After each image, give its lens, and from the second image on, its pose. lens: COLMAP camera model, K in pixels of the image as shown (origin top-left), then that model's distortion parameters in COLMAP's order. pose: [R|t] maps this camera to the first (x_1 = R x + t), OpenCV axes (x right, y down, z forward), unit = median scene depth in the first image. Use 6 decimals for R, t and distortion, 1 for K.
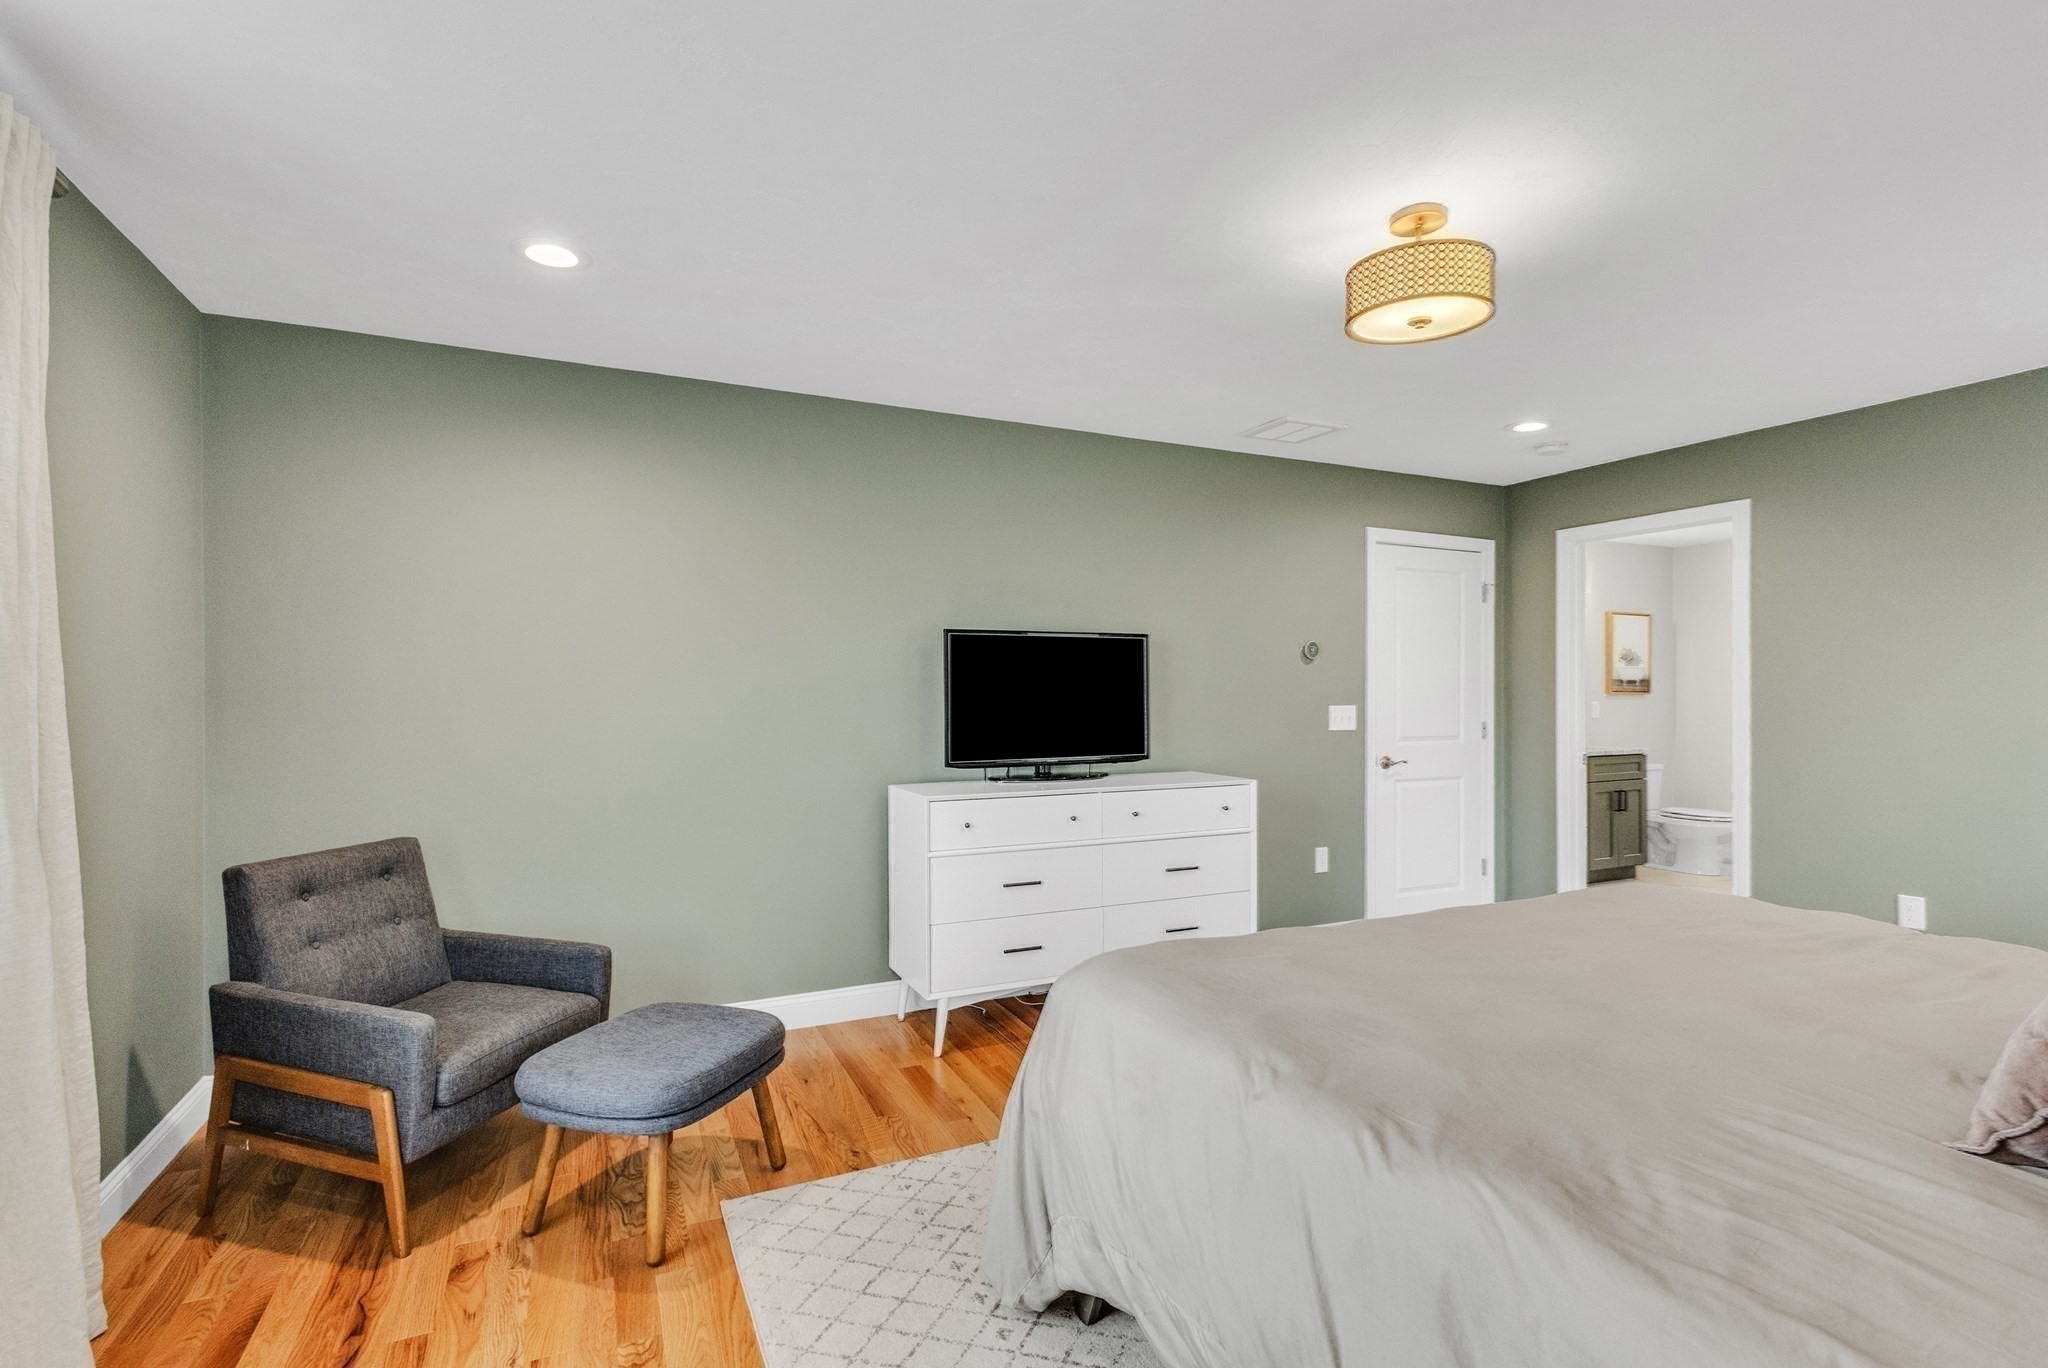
lens RADIAL K [[965.1, 0, 1029.4], [0, 965.1, 689.1], [0, 0, 1]] dist [0.000238, -0.000356]
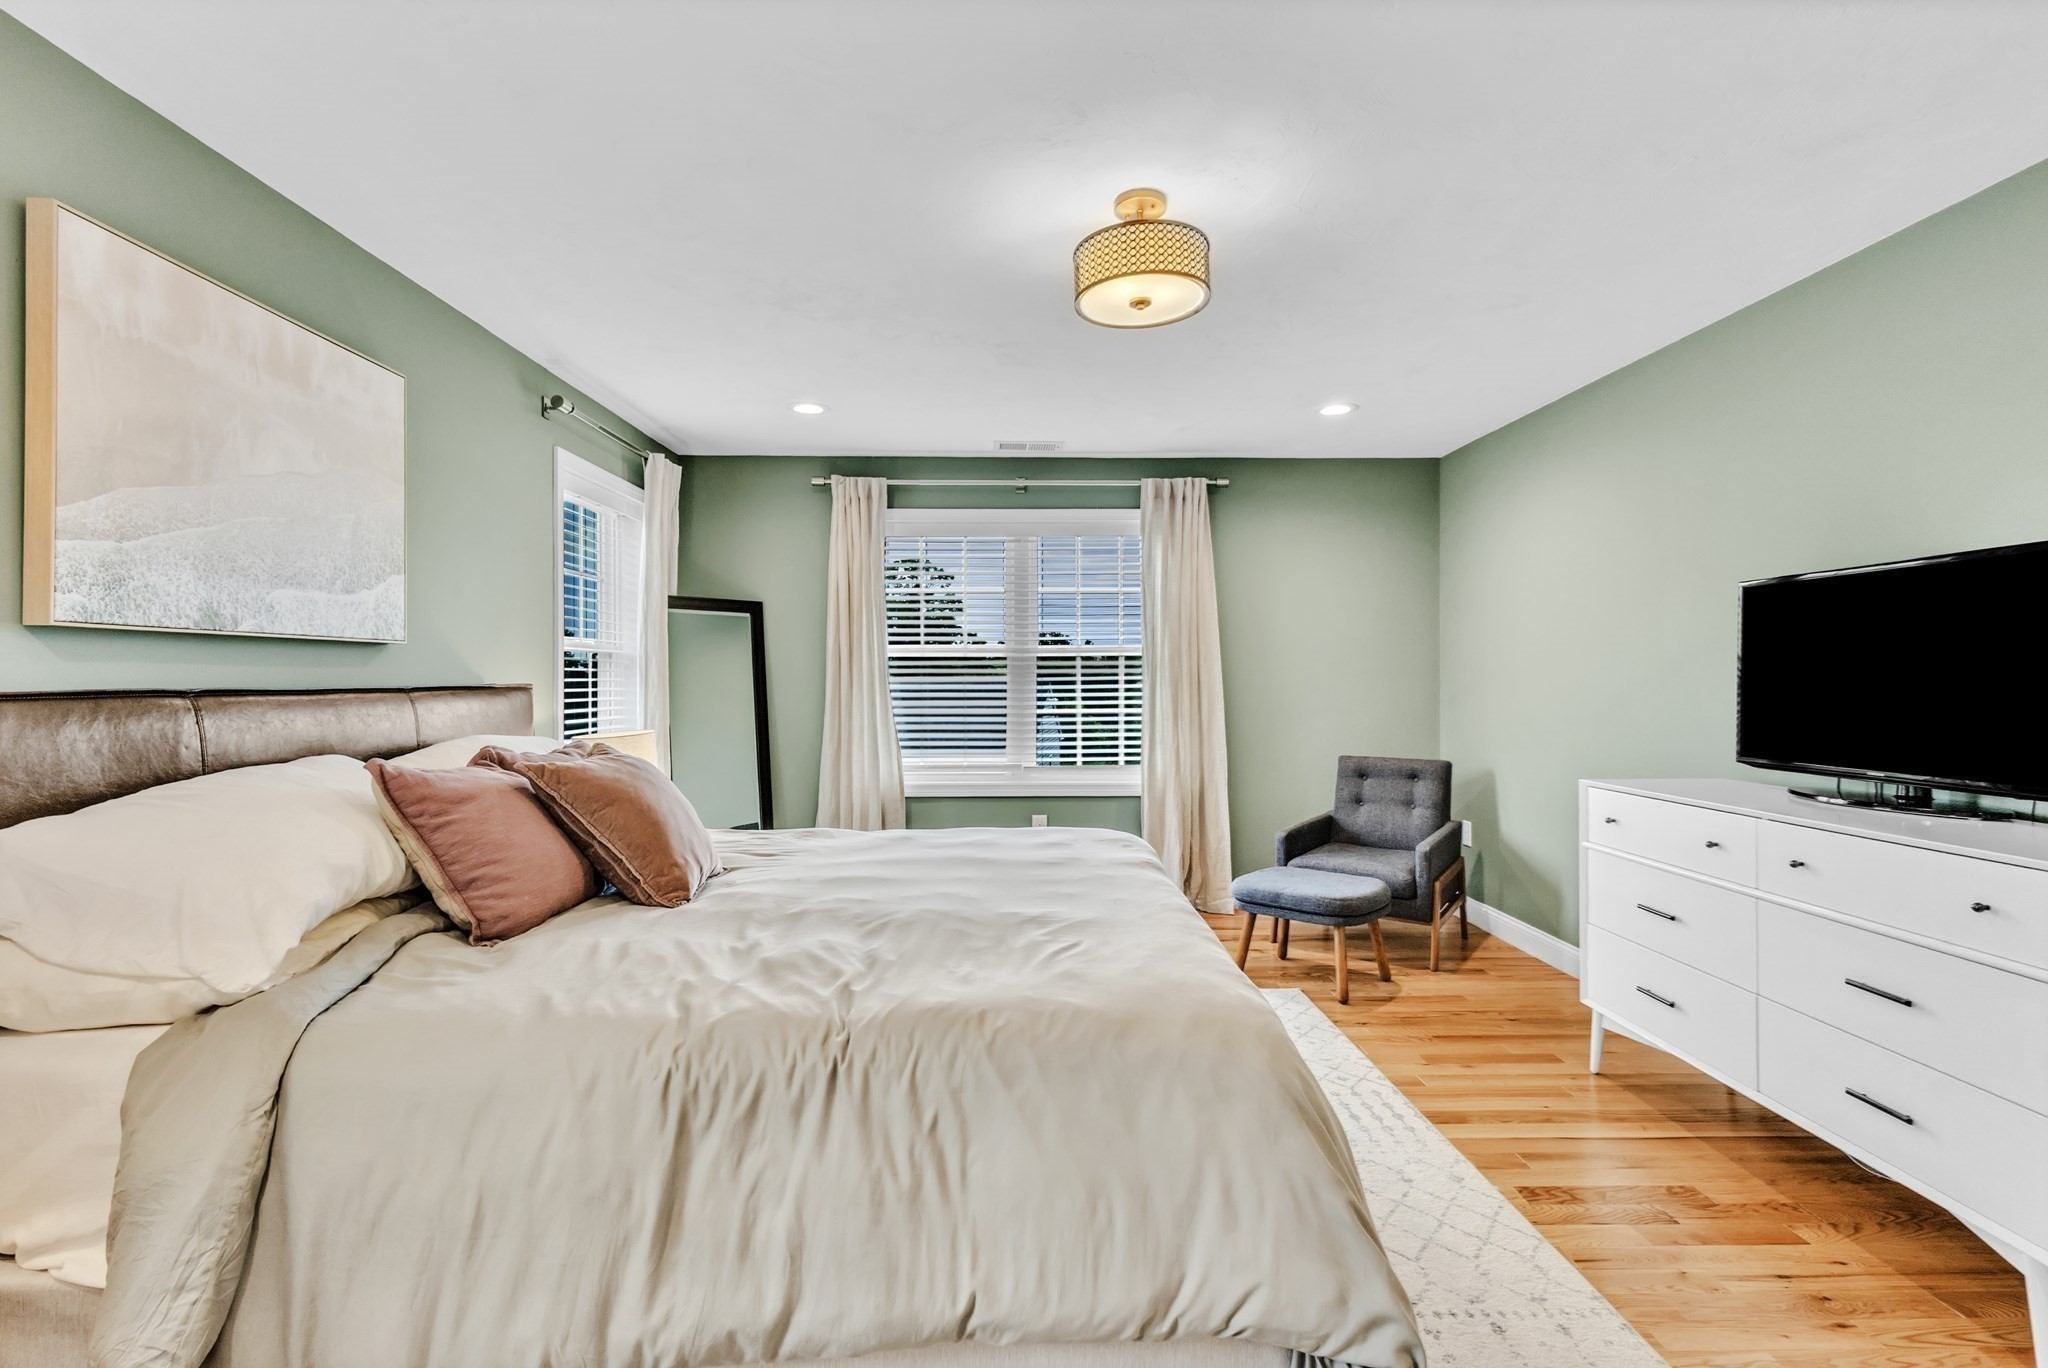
lens RADIAL K [[965.1, 0, 1029.1], [0, 965.1, 685.4], [0, 0, 1]] dist [0.000238, -0.000356]
pose [[-0.406593, 0.009945, -0.913555, 0.845275], [0.007216, 0.999945, 0.007674, 0.008574], [0.913581, -0.003472, -0.406642, 0.797717]]
